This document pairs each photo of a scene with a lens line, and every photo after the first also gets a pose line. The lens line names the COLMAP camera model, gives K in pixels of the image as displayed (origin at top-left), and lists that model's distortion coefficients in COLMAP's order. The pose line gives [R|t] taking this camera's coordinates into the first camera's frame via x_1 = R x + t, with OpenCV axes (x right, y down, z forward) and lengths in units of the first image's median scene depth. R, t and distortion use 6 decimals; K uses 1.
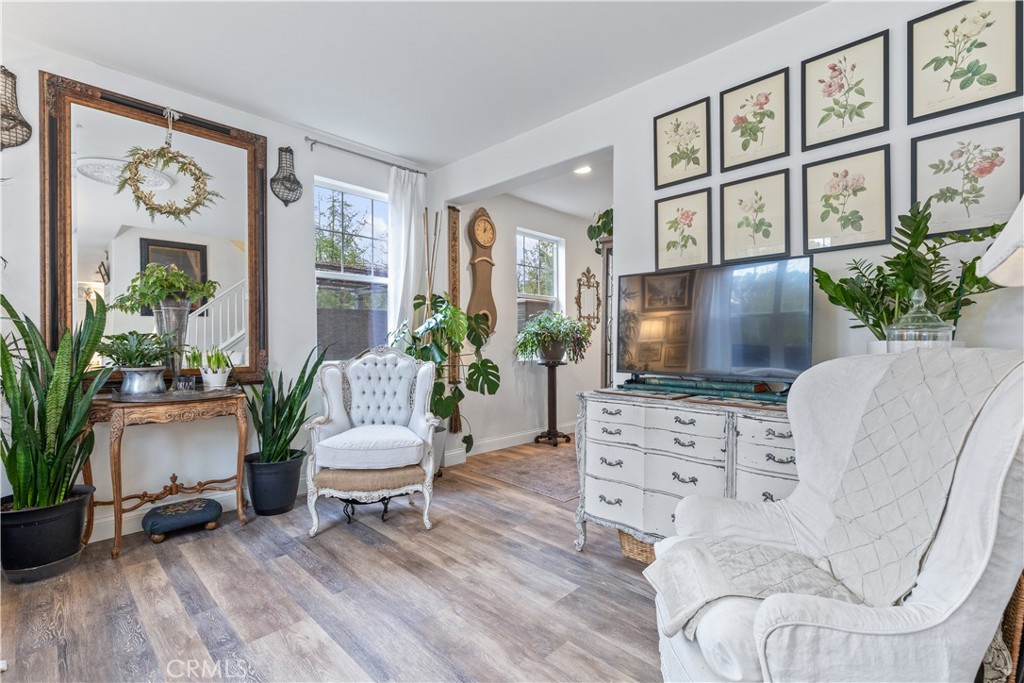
lens RADIAL K [[455.3, 0, 515.3], [0, 455.3, 343.5], [0, 0, 1]] dist [0.000067, -0.000015]
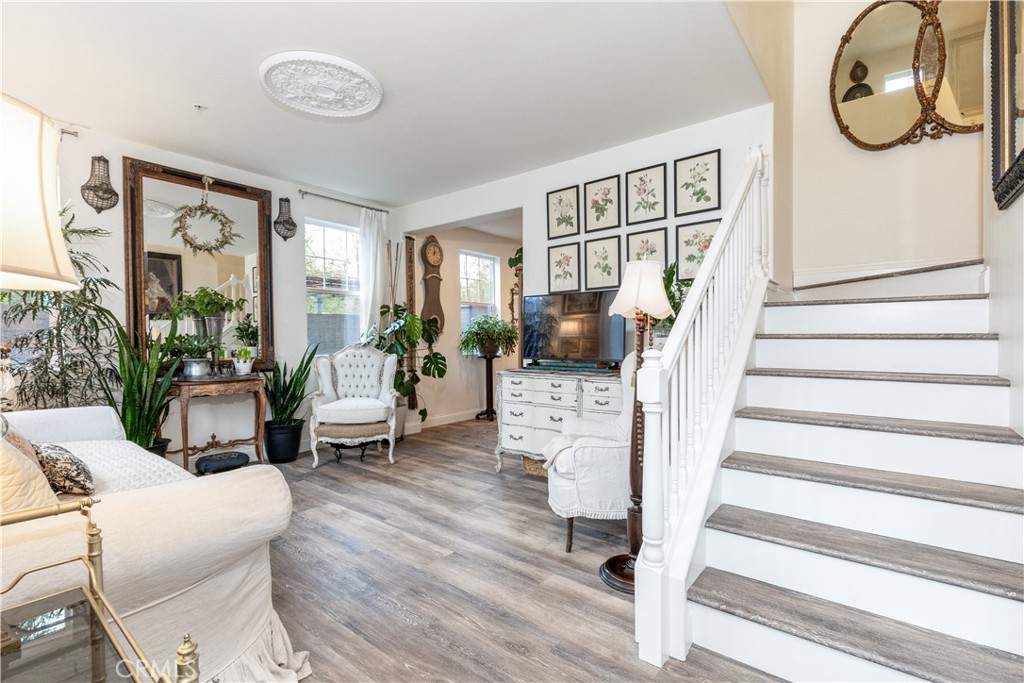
lens RADIAL K [[455.3, 0, 534.4], [0, 455.3, 346.7], [0, 0, 1]] dist [0.000067, -0.000015]
pose [[0.988664, -0.008543, 0.149901, 0.030905], [0.006796, 0.999903, 0.012165, 0.003430], [-0.149991, -0.011008, 0.988626, -0.545765]]
